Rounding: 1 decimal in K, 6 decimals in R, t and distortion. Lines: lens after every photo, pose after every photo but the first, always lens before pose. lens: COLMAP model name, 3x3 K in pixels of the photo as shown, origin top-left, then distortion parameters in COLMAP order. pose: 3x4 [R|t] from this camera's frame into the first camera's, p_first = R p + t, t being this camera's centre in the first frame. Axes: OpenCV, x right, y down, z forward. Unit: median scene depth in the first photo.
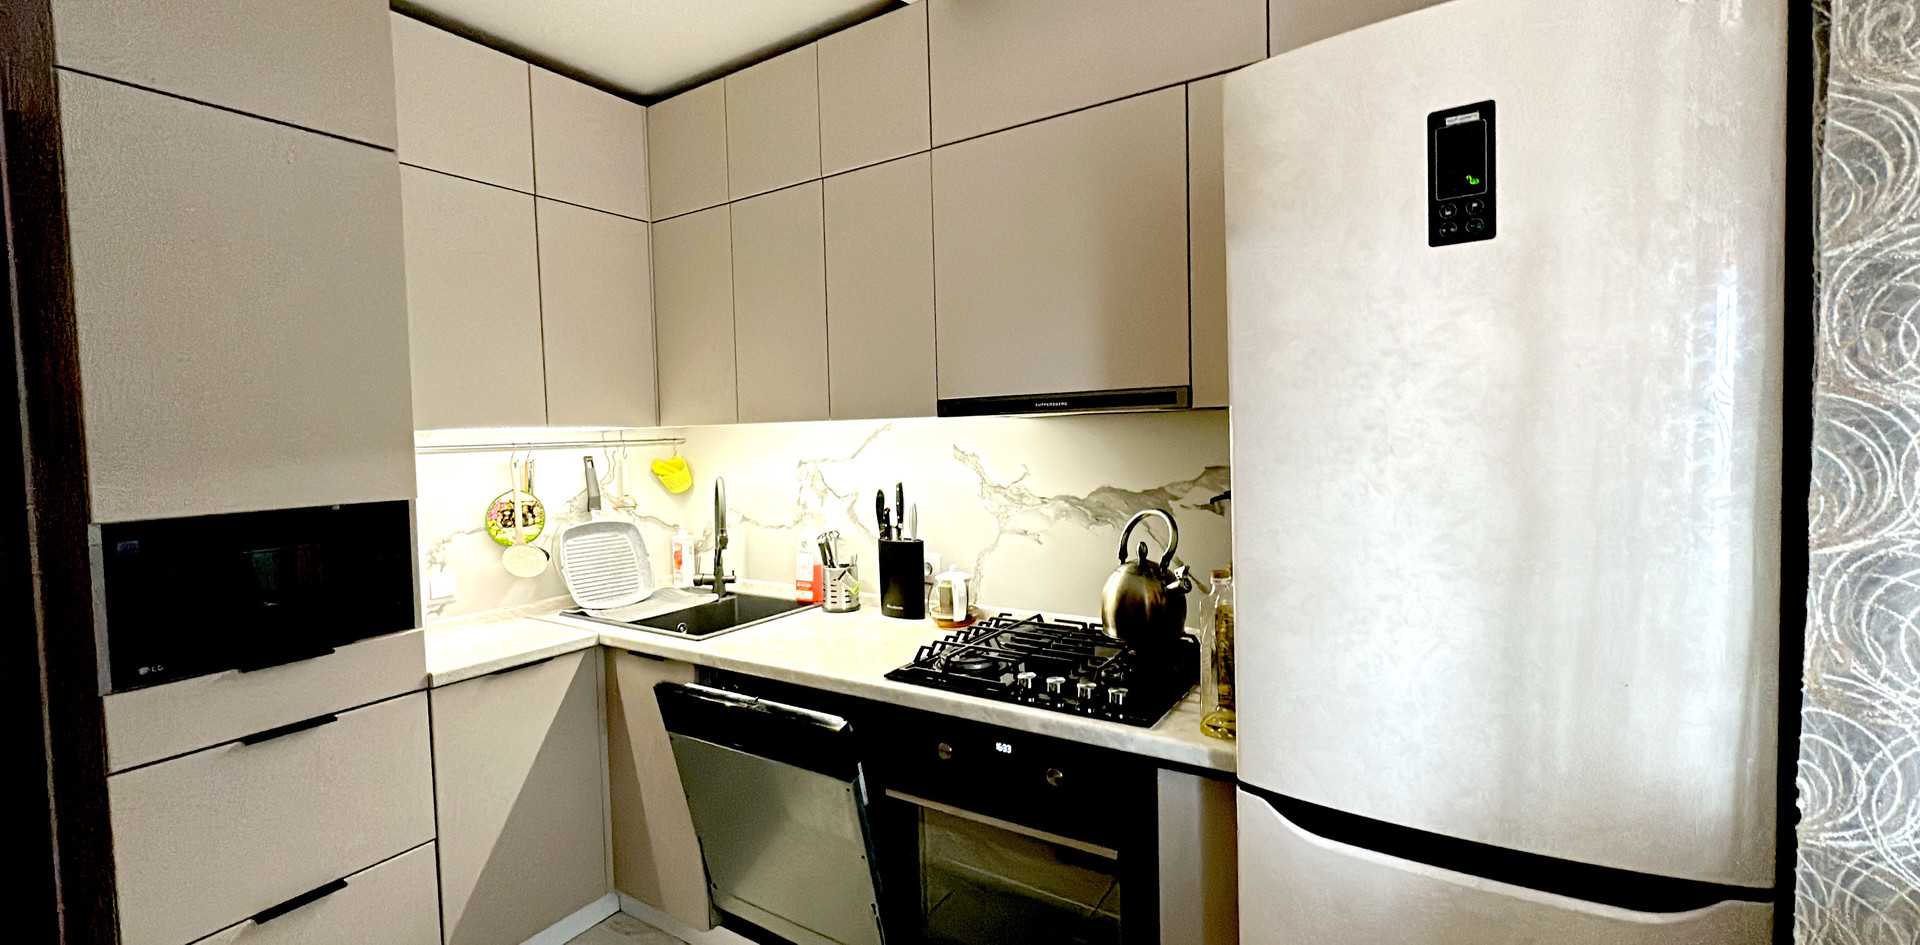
lens RADIAL K [[772.7, 0, 957.4], [0, 772.7, 465.7], [0, 0, 1]] dist [0.000676, -0.000031]
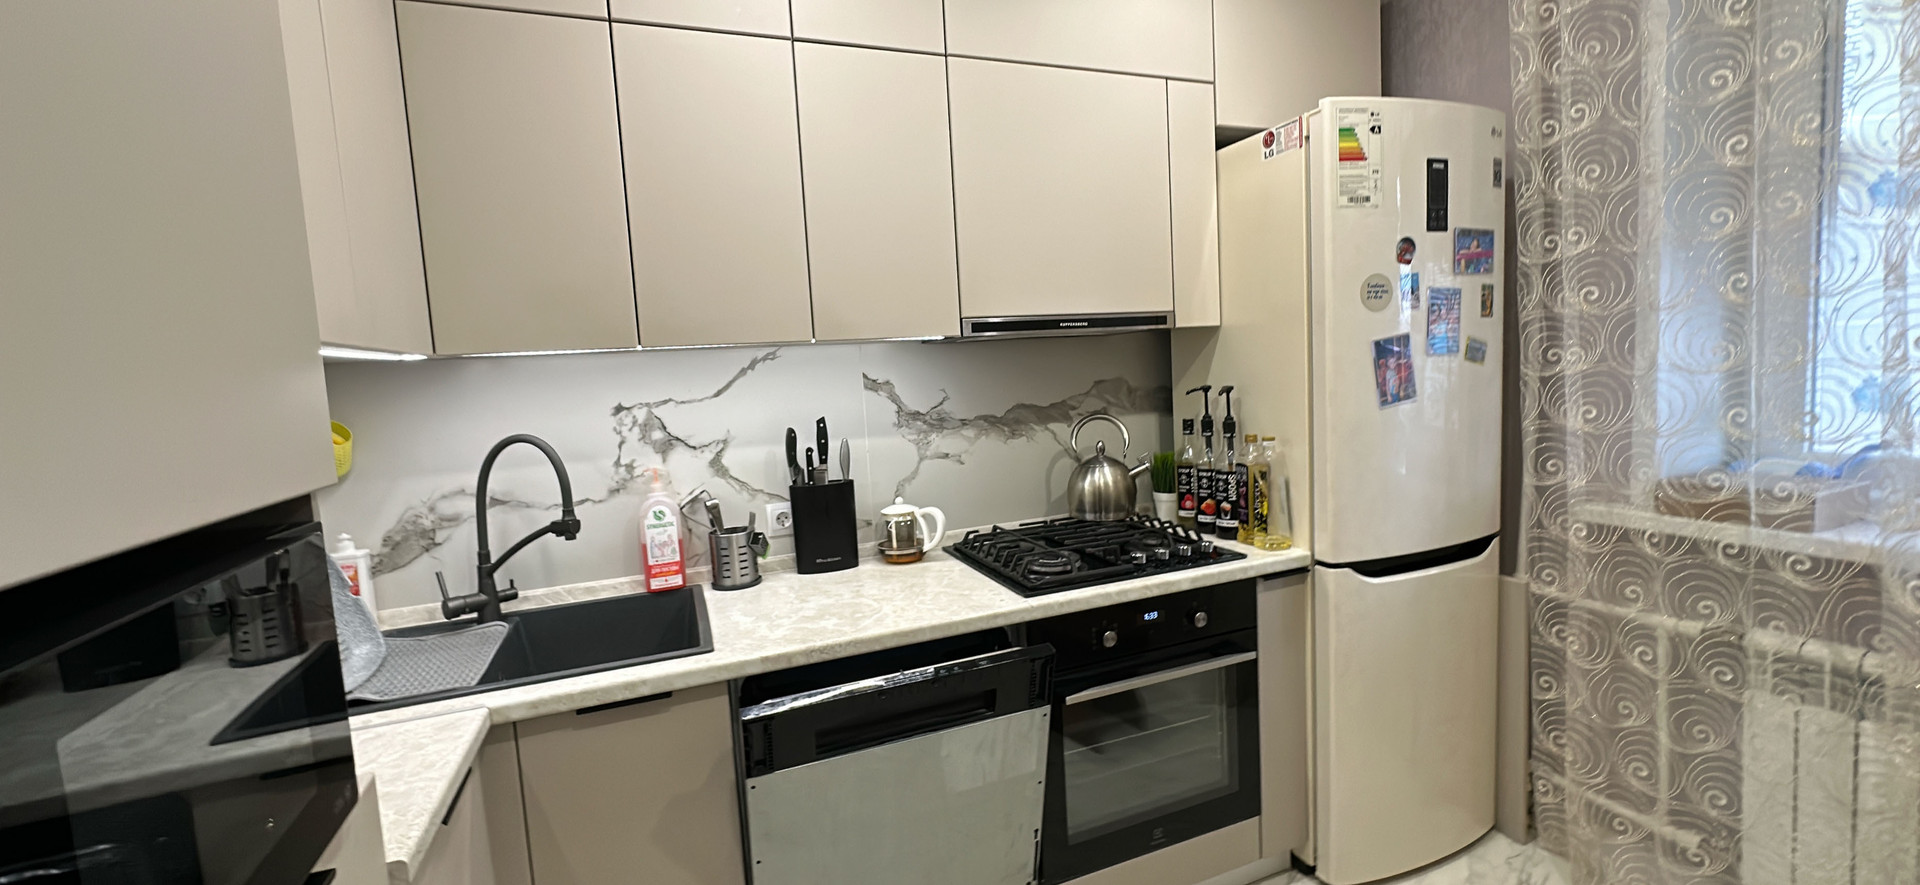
lens RADIAL K [[751.7, 0, 958.7], [0, 751.7, 438.8], [0, 0, 1]] dist [0.000056, 0.000043]
pose [[0.590096, -0.081339, 0.803225, -0.691246], [0.075171, 0.996125, 0.045648, 0.019402], [-0.803826, 0.033442, 0.593924, 0.385022]]
